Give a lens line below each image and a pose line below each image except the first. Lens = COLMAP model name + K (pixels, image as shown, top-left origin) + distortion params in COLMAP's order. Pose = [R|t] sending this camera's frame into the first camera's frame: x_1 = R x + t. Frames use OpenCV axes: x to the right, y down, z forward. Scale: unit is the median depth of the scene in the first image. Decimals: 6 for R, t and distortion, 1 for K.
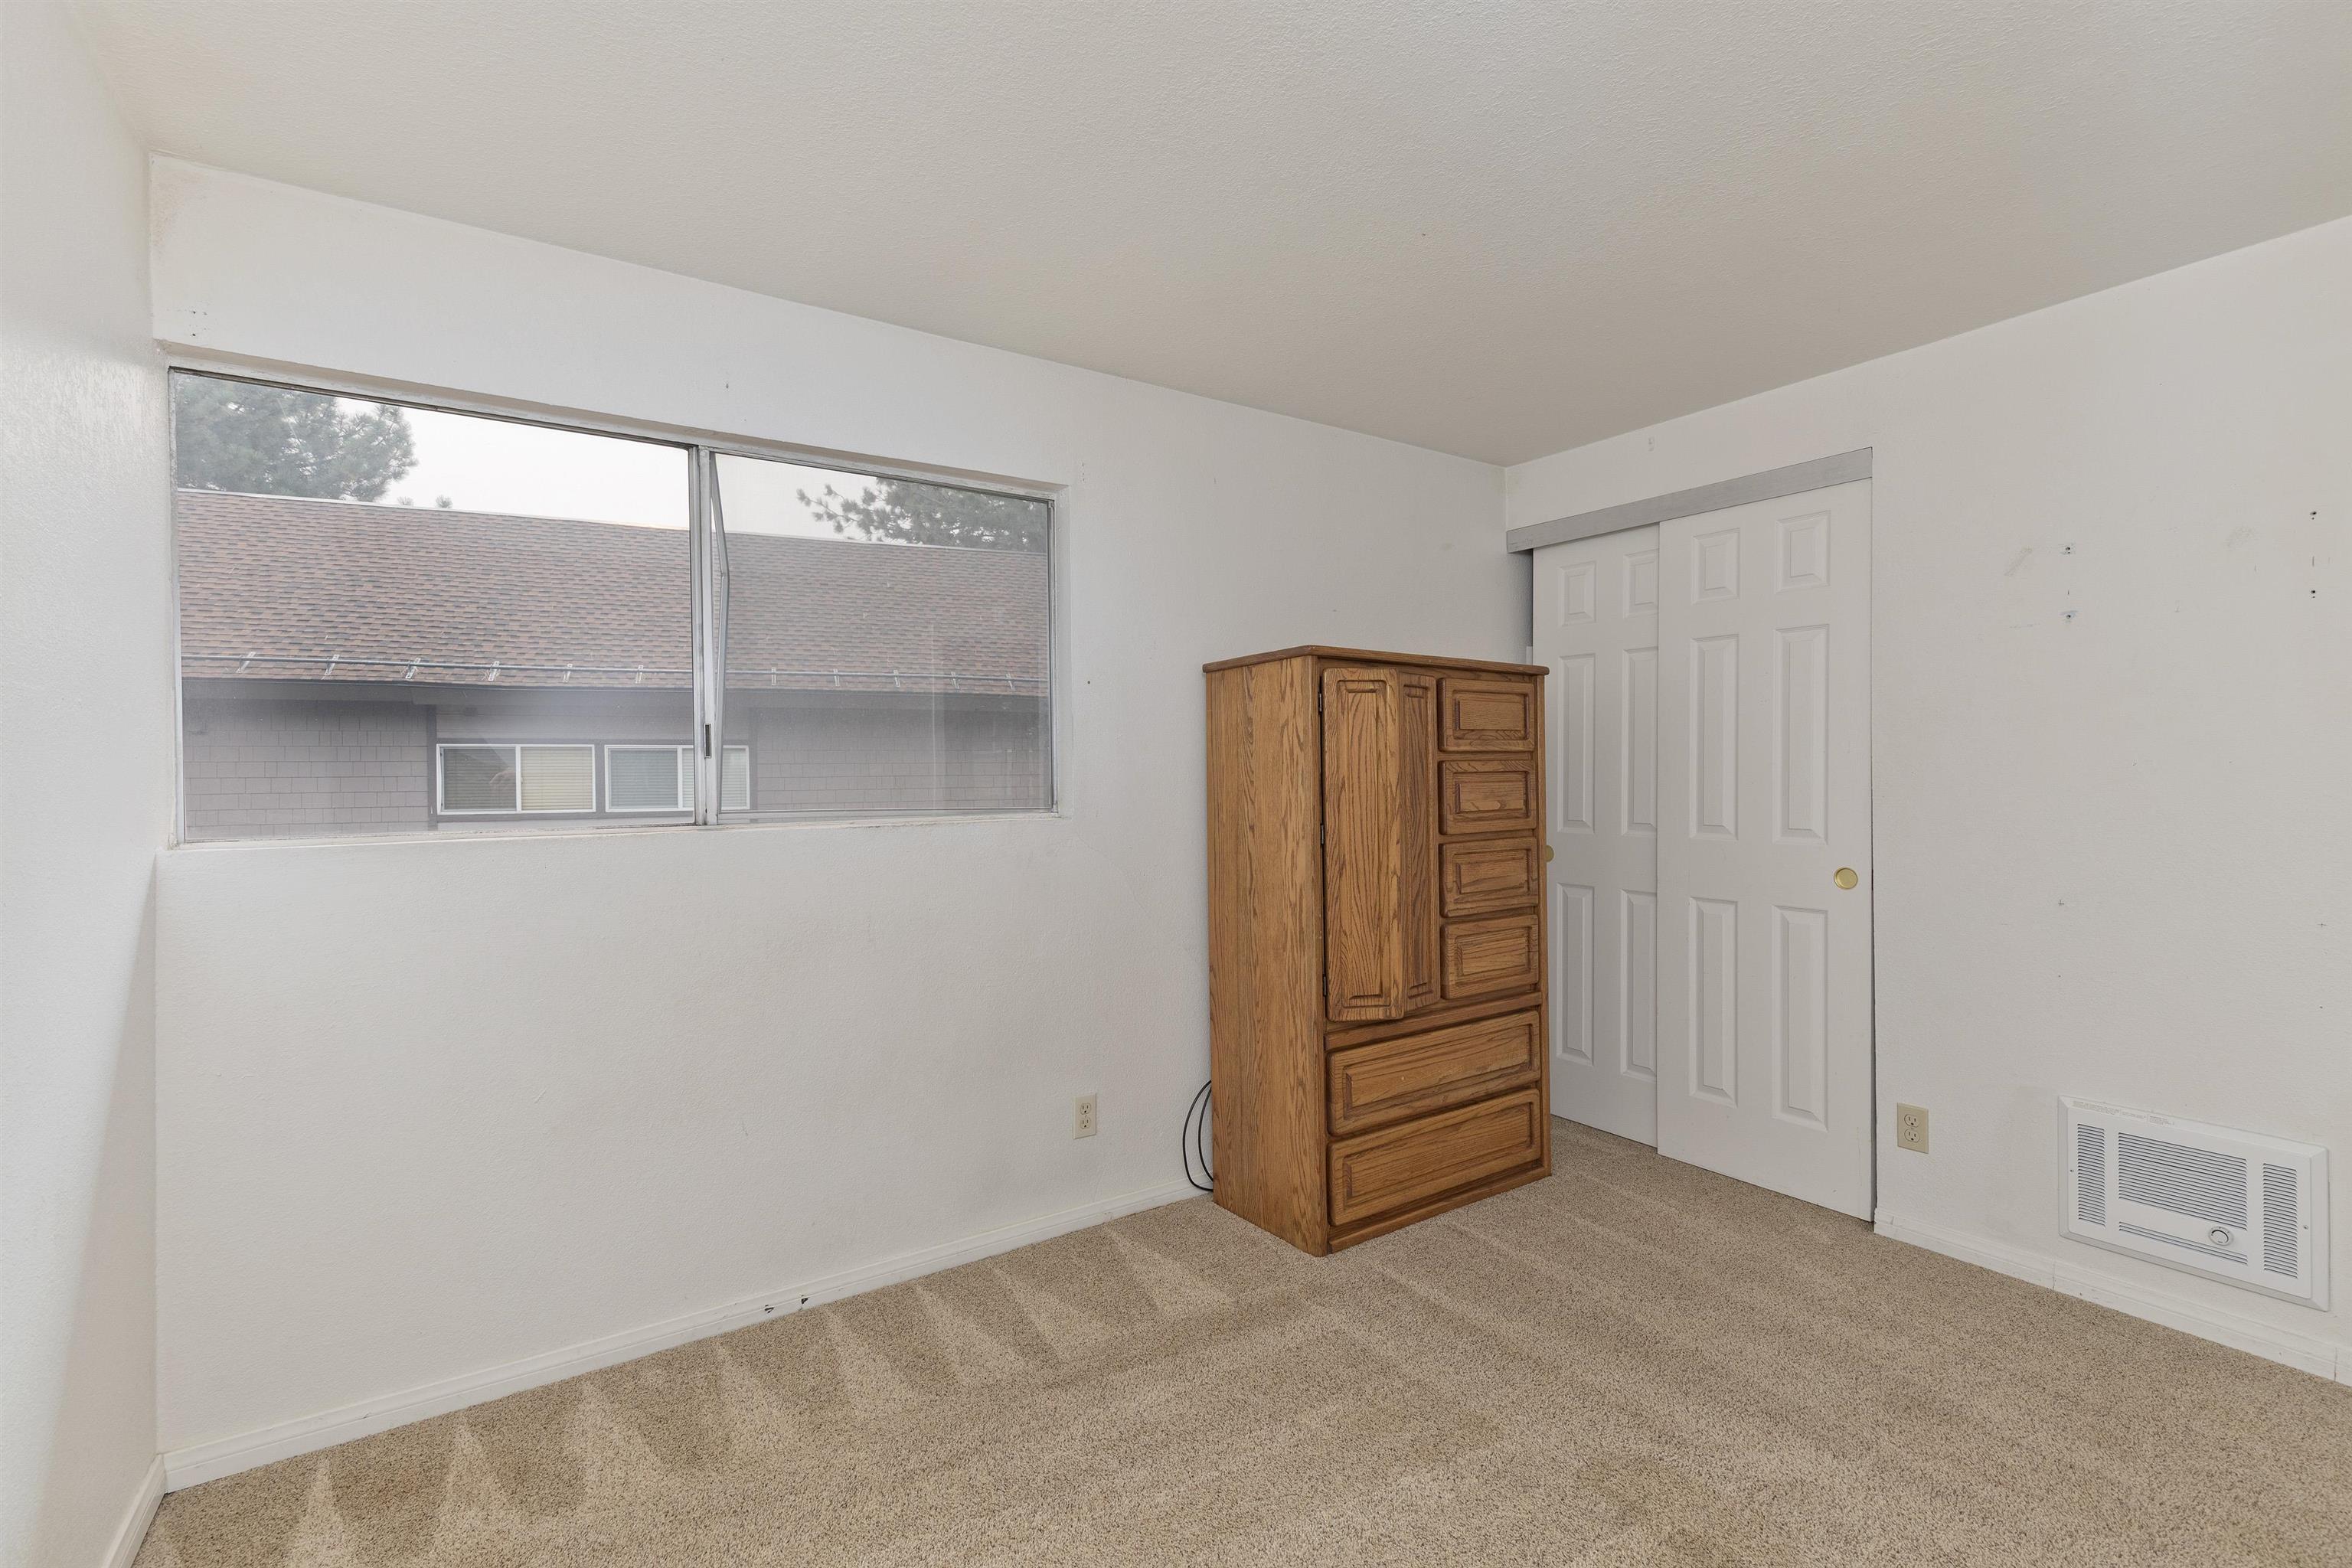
lens RADIAL K [[1050.0, 0, 1171.4], [0, 1050.0, 784.8], [0, 0, 1]] dist [0.003183, -0.000328]
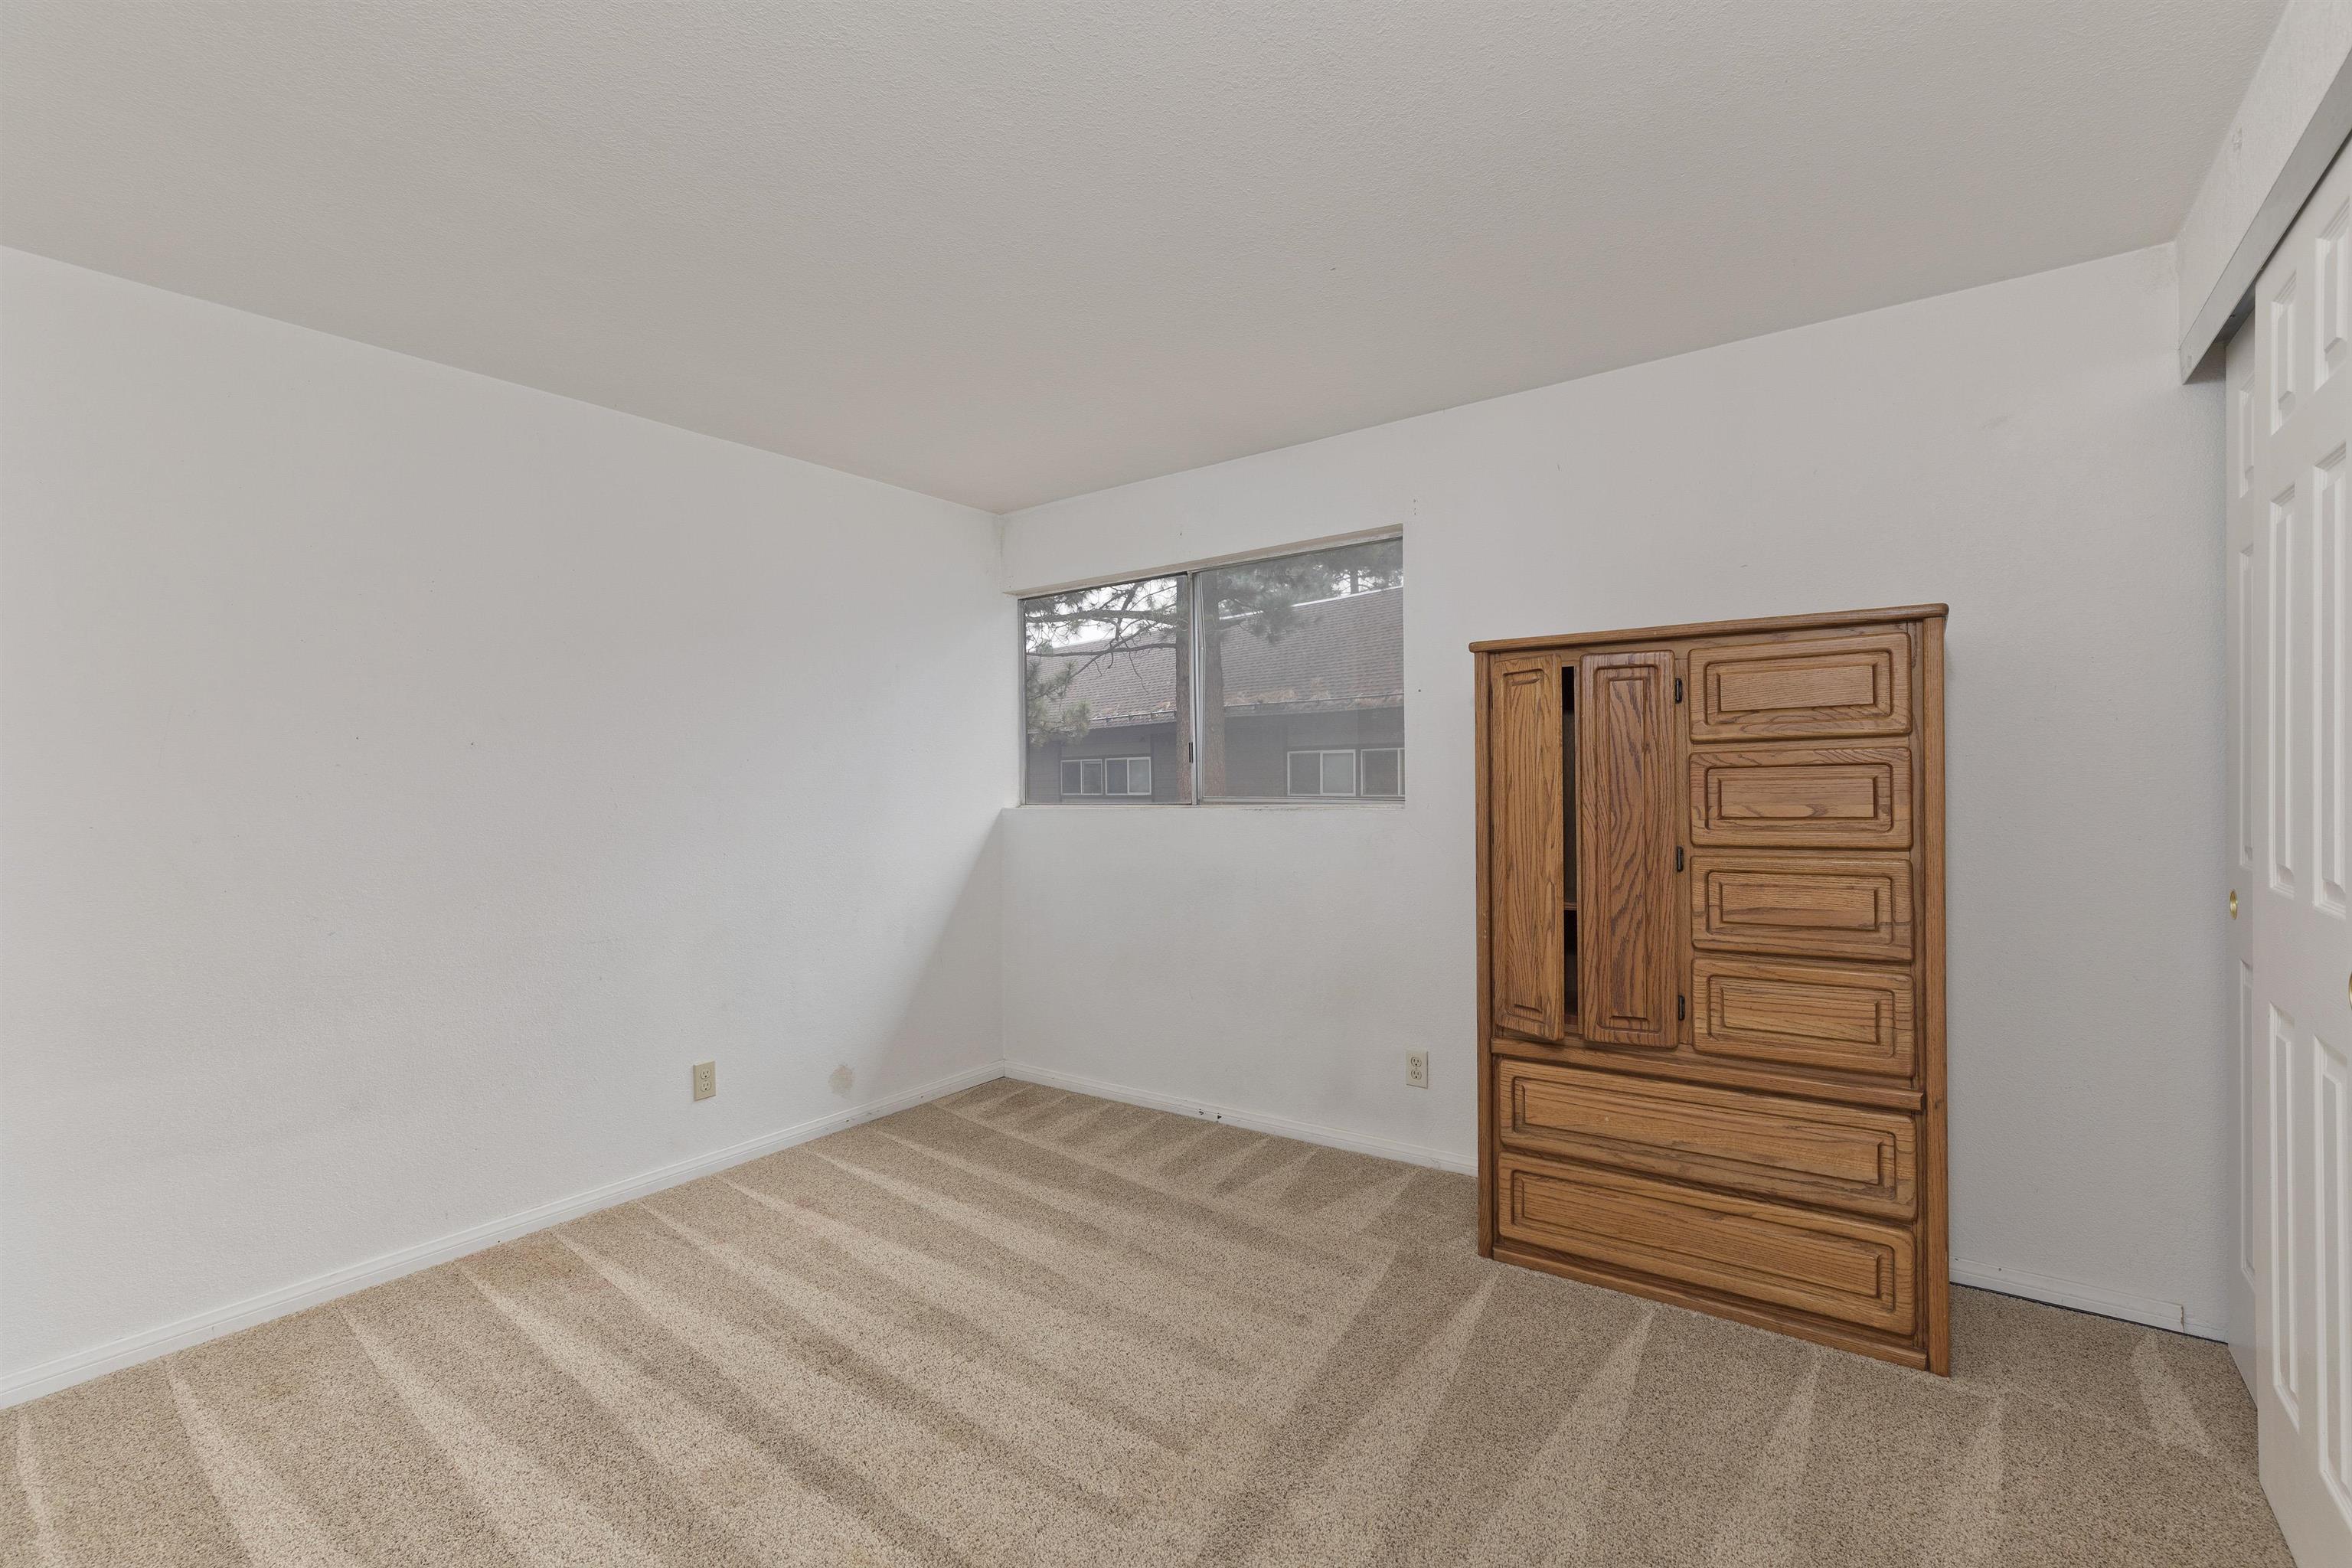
lens RADIAL K [[1050.0, 0, 1182.9], [0, 1050.0, 782.3], [0, 0, 1]] dist [0.003183, -0.000328]
pose [[0.334846, 0.004741, -0.942261, 0.894353], [0.009225, 0.999923, 0.008310, -0.010268], [0.942228, -0.011475, 0.334776, 0.366570]]
